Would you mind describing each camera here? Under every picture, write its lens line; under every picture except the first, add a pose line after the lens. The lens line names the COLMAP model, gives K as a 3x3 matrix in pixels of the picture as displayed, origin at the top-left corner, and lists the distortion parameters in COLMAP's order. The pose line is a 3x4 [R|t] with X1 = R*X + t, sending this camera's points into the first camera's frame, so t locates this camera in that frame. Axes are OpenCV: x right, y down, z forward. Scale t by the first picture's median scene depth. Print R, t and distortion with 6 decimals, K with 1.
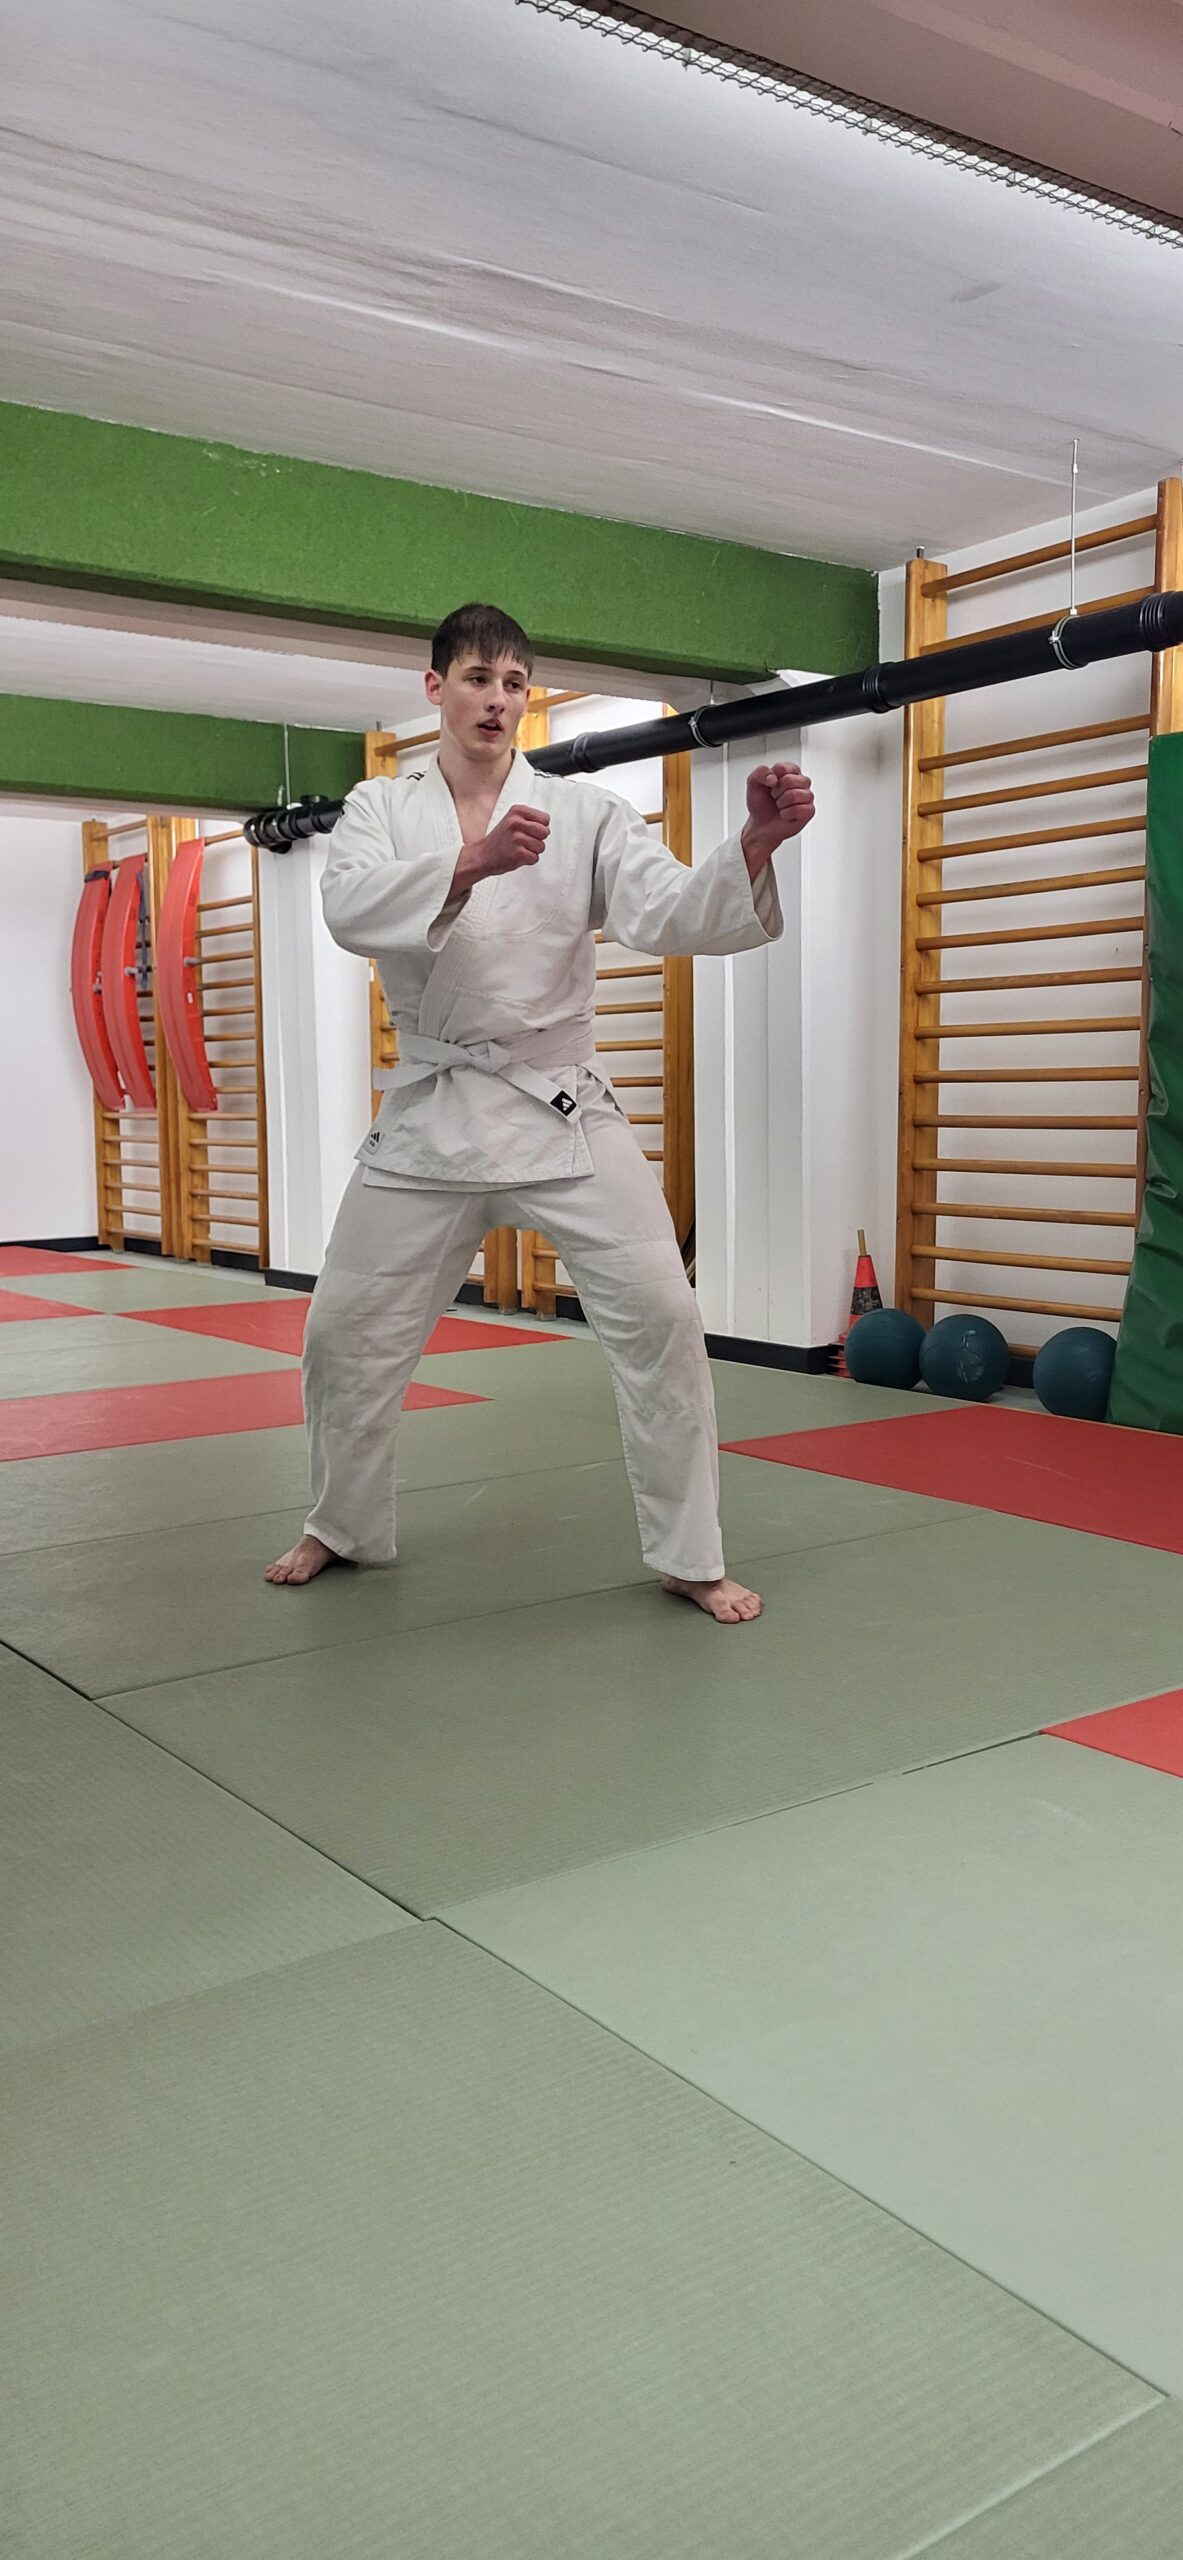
lens RADIAL K [[1959.3, 0, 608.5], [0, 1959.3, 1284.5], [0, 0, 1]] dist [0.051766, -0.028851]
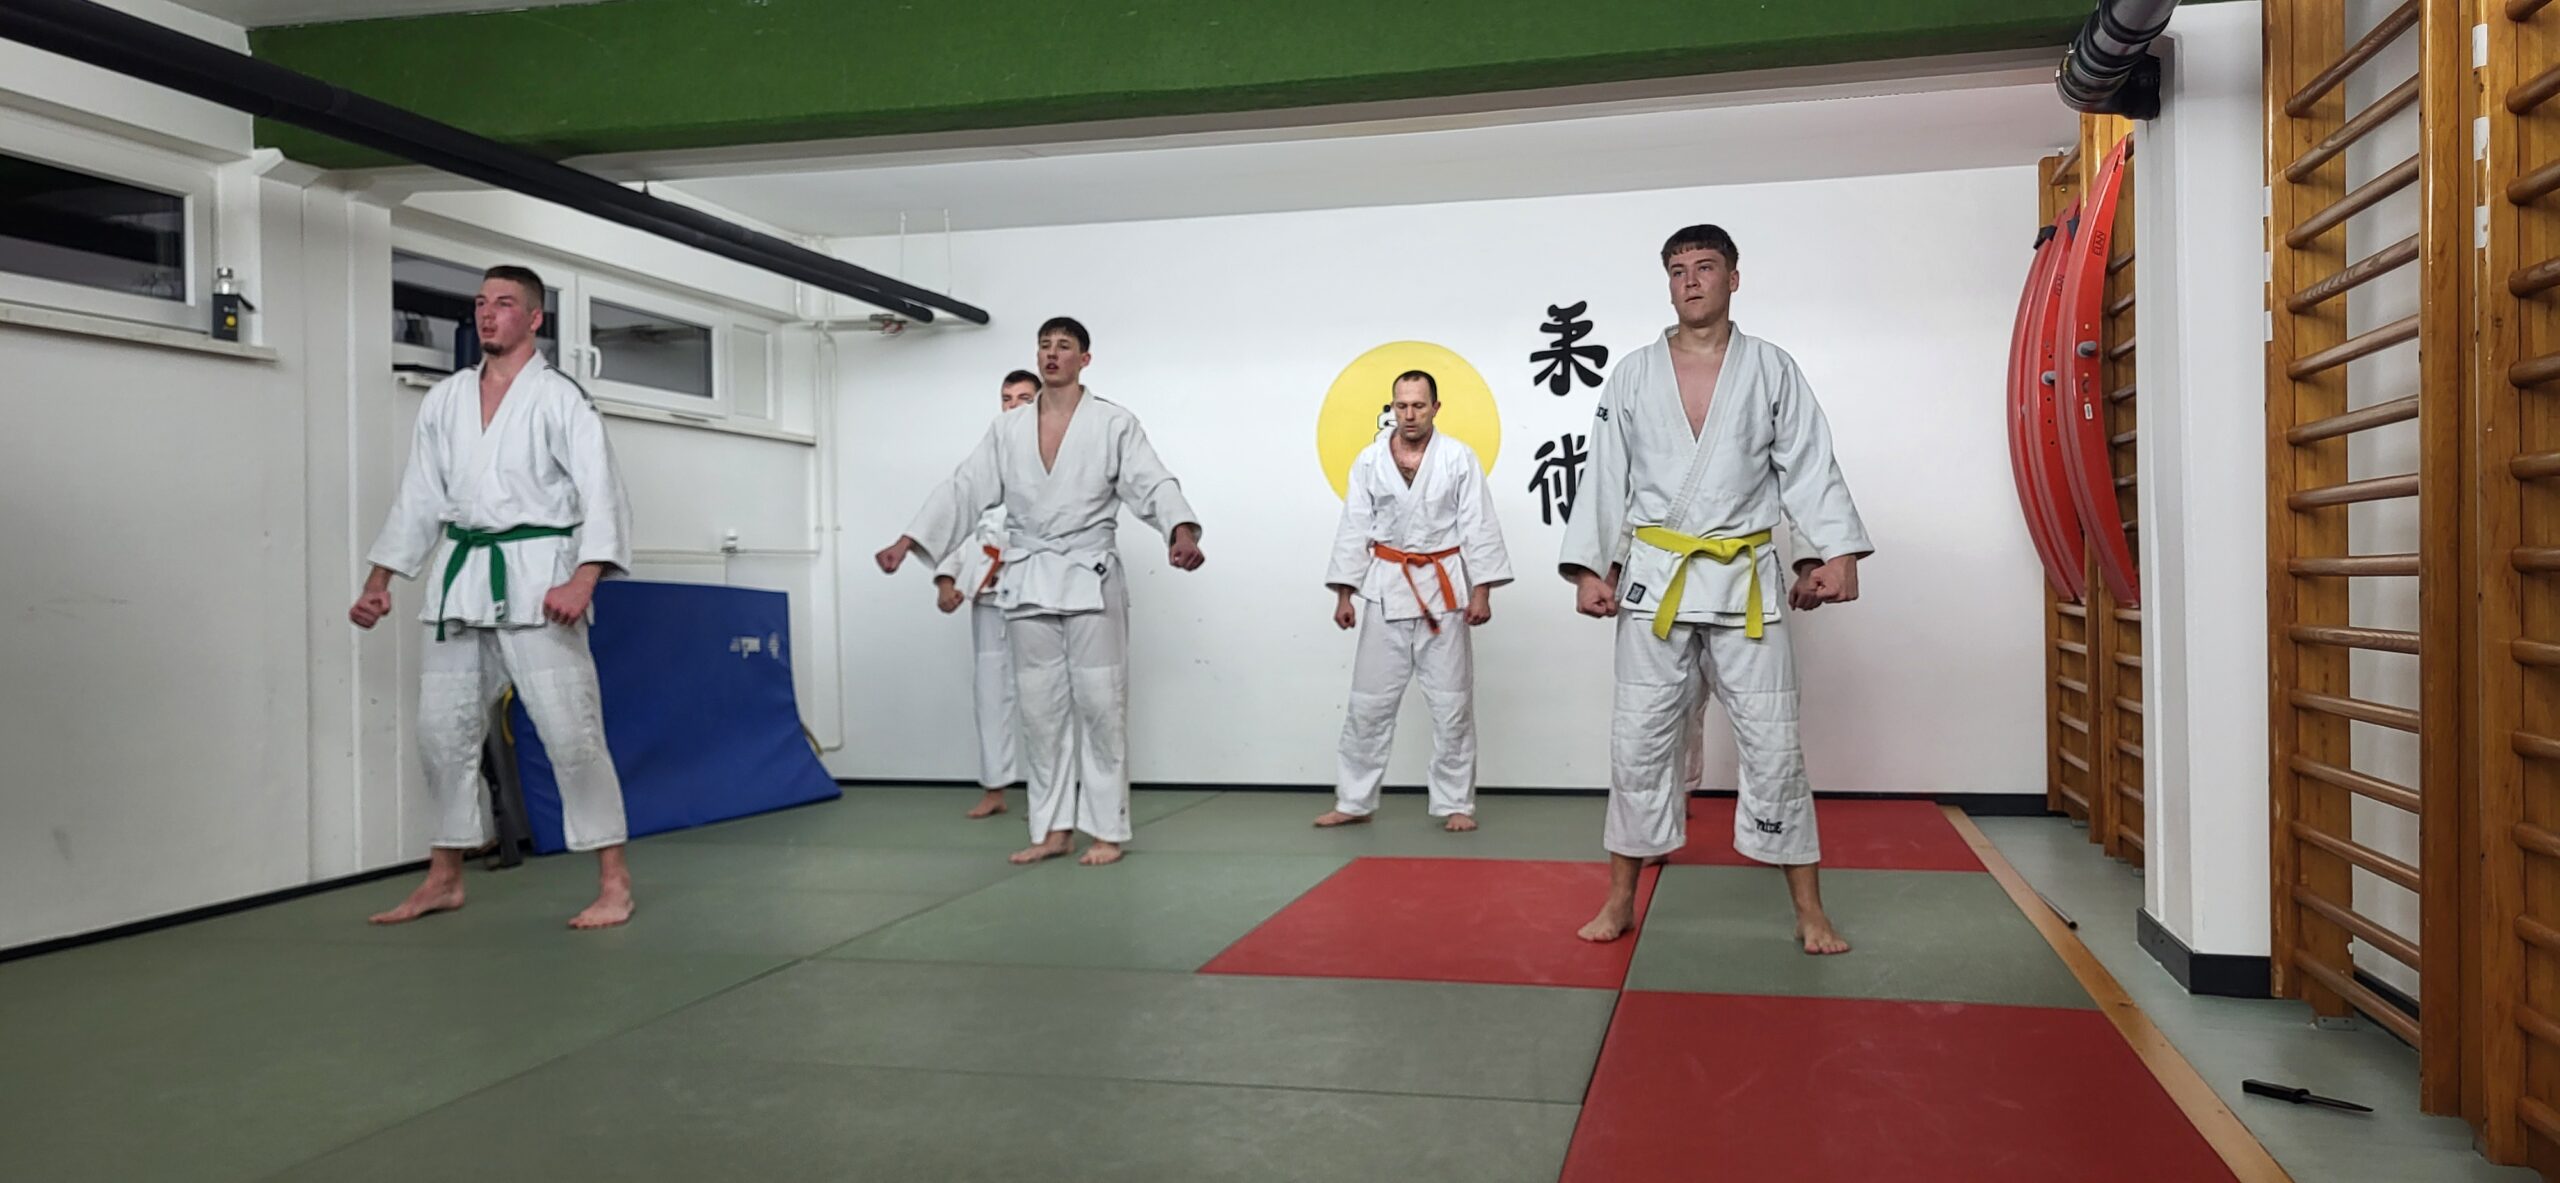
lens RADIAL K [[1924.7, 0, 1281.5], [0, 1924.7, 587.6], [0, 0, 1]] dist [0.018628, -0.009308]
pose [[0.639484, 0.008927, -0.768752, 0.137133], [-0.074832, 0.995907, -0.050683, -0.093025], [0.765154, 0.089939, 0.637535, 0.896594]]
